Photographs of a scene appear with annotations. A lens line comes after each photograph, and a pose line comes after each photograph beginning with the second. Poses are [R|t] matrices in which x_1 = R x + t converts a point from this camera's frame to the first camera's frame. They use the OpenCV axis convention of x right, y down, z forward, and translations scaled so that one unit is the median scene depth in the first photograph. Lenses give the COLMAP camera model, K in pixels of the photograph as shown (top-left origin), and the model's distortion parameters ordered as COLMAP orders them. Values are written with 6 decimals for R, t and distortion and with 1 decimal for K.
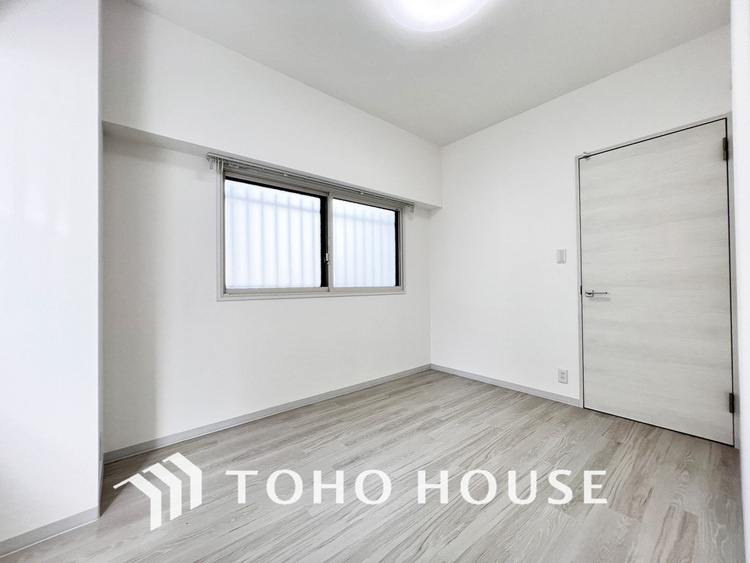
lens RADIAL K [[300.7, 0, 377.1], [0, 300.7, 279.9], [0, 0, 1]] dist [0.002265, 0.000039]
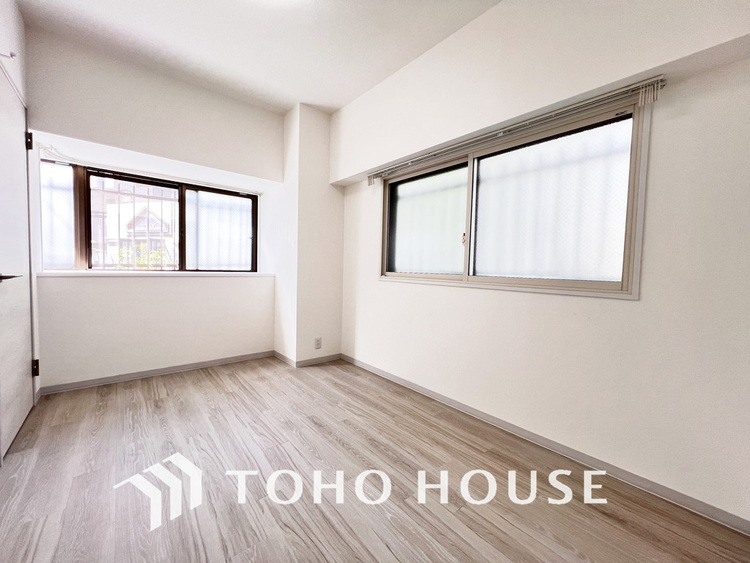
lens RADIAL K [[300.7, 0, 377.3], [0, 300.7, 283.0], [0, 0, 1]] dist [0.002265, 0.000039]
pose [[0.009749, 0.053442, -0.998523, 0.771337], [-0.019834, 0.998385, 0.053240, 0.008446], [0.999756, 0.019285, 0.010793, 0.911994]]
